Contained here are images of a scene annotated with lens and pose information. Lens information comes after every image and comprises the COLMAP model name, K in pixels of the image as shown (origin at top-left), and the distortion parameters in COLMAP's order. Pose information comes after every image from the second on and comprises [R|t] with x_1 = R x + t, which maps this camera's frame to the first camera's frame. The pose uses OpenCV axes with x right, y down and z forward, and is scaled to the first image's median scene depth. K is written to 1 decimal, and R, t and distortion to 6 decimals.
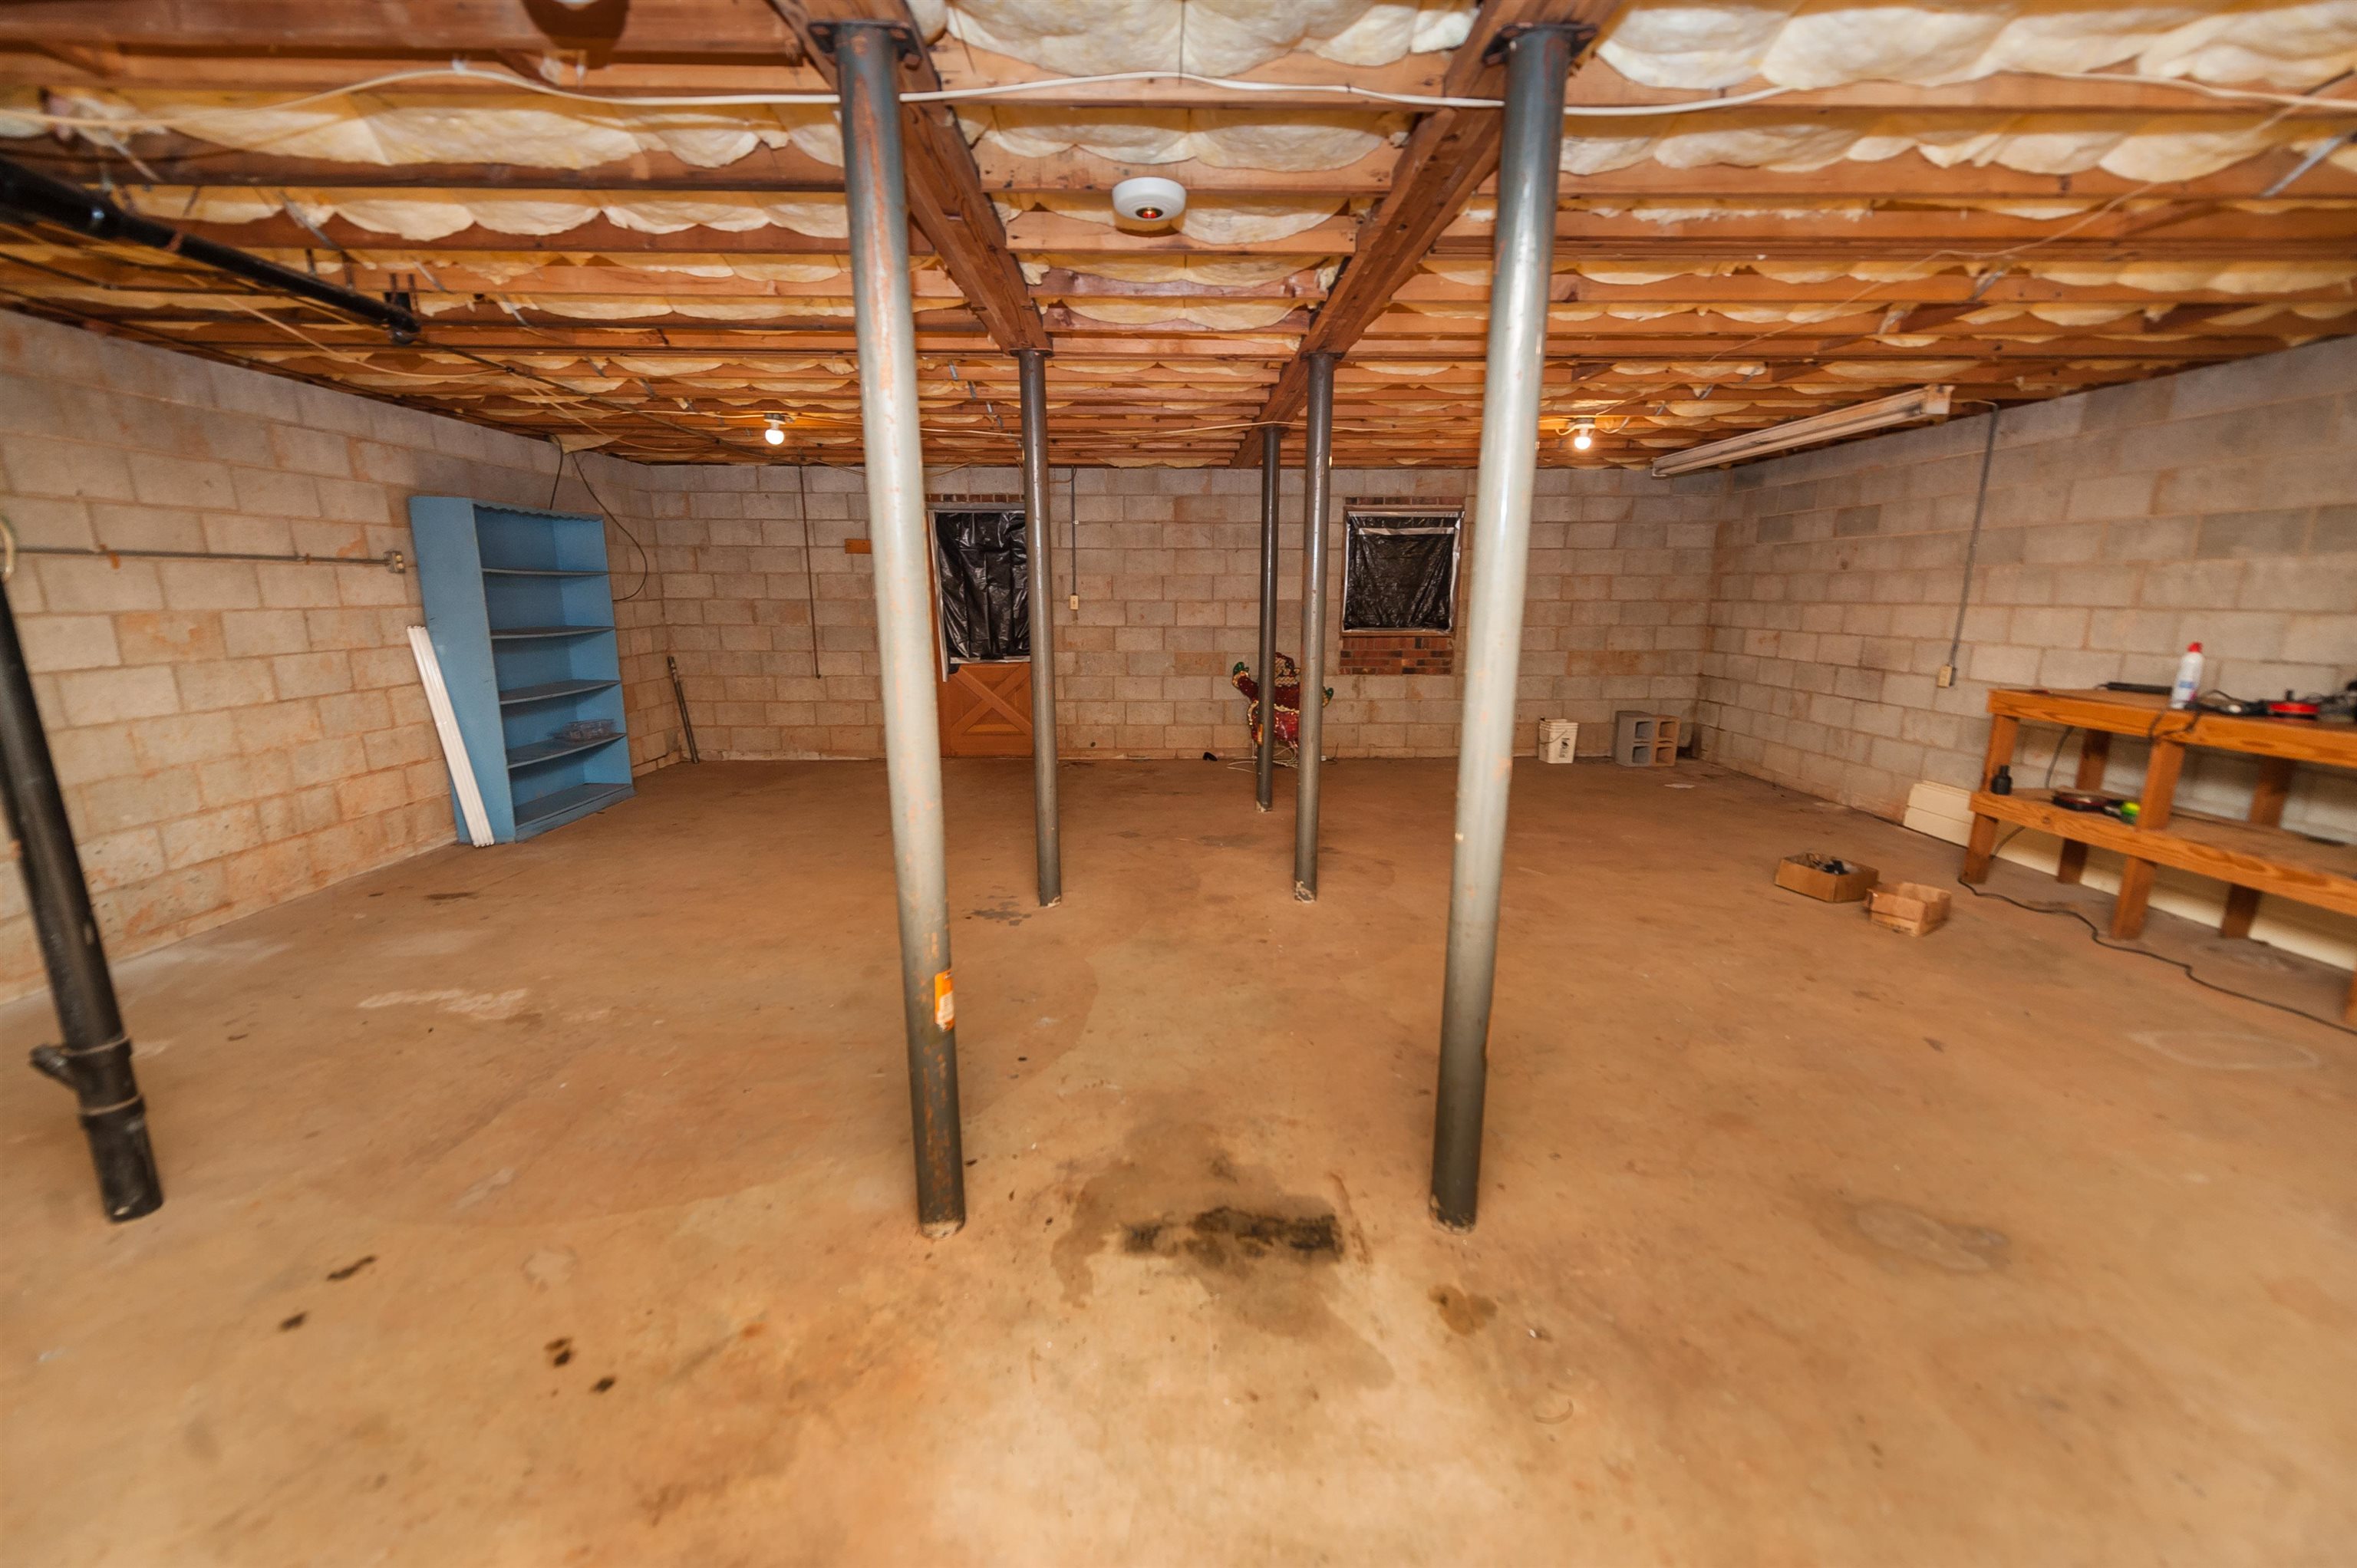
lens RADIAL K [[934.8, 0, 1175.0], [0, 934.8, 786.7], [0, 0, 1]] dist [0.016321, -0.007126]
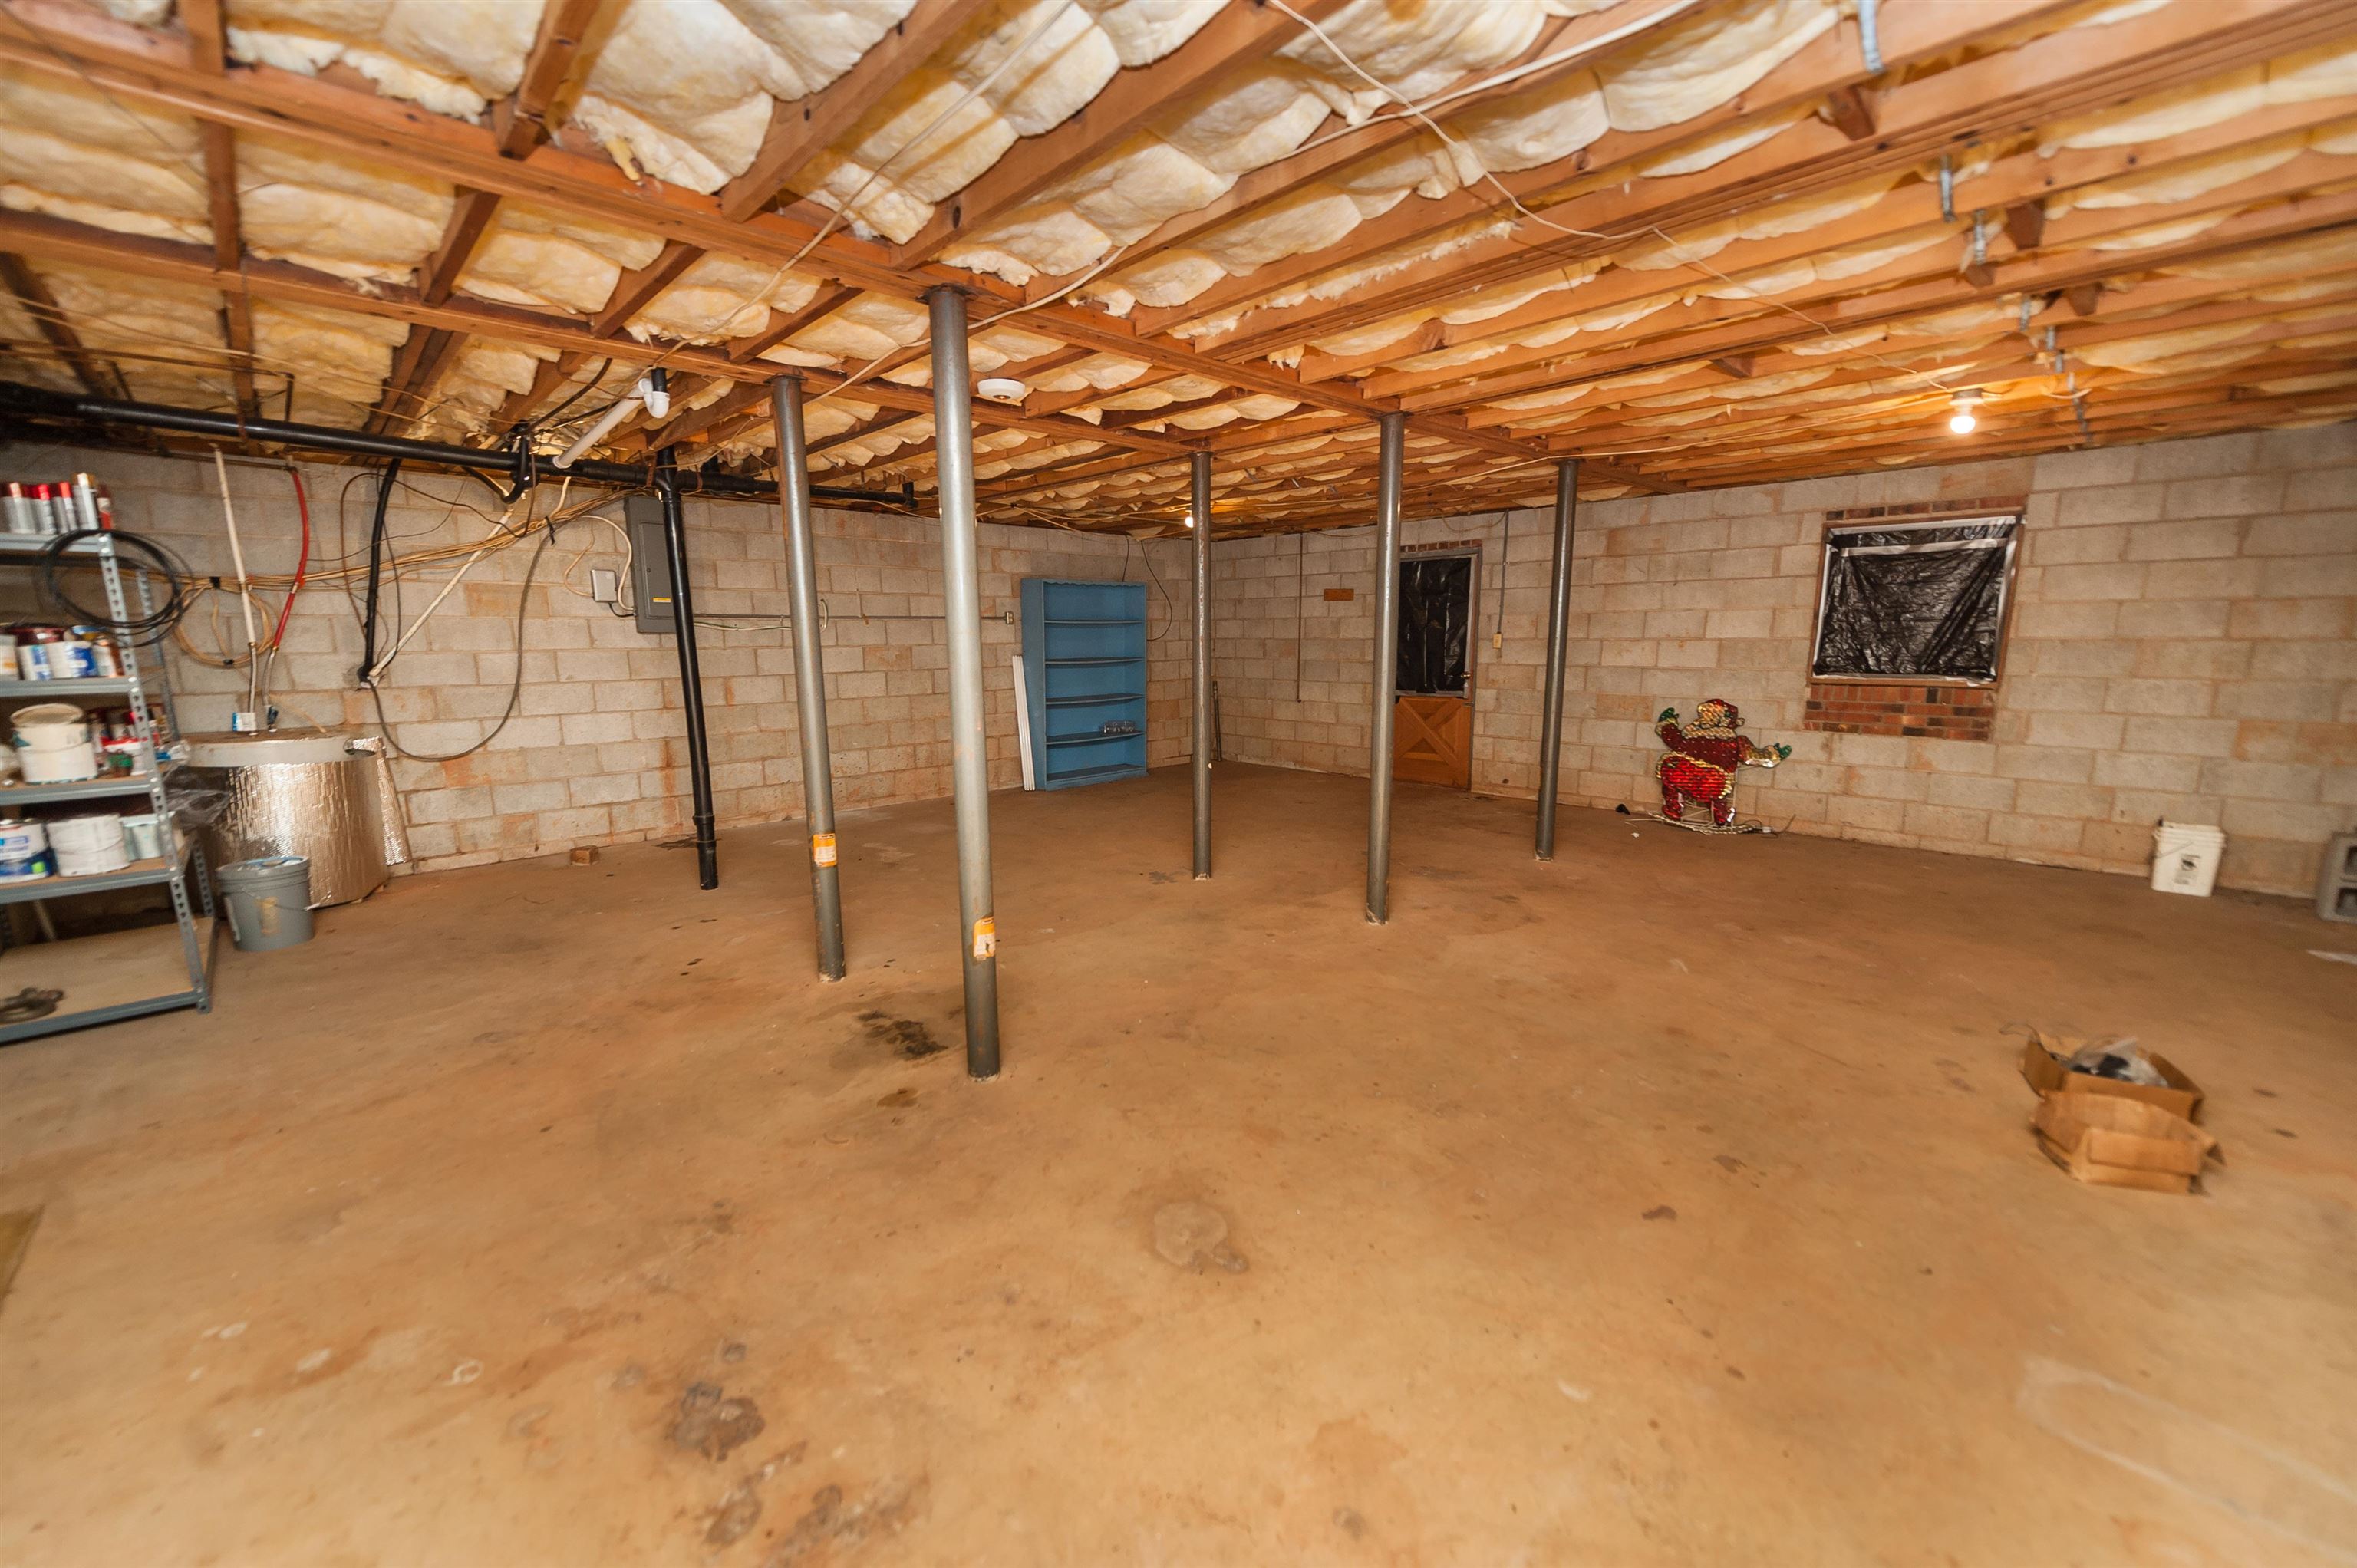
lens RADIAL K [[934.8, 0, 1175.0], [0, 934.8, 786.7], [0, 0, 1]] dist [0.016321, -0.007126]
pose [[0.665477, 0.116505, -0.737270, 0.442131], [-0.145184, 0.989082, 0.025251, -0.014158], [0.732163, 0.090236, 0.675126, 0.064930]]
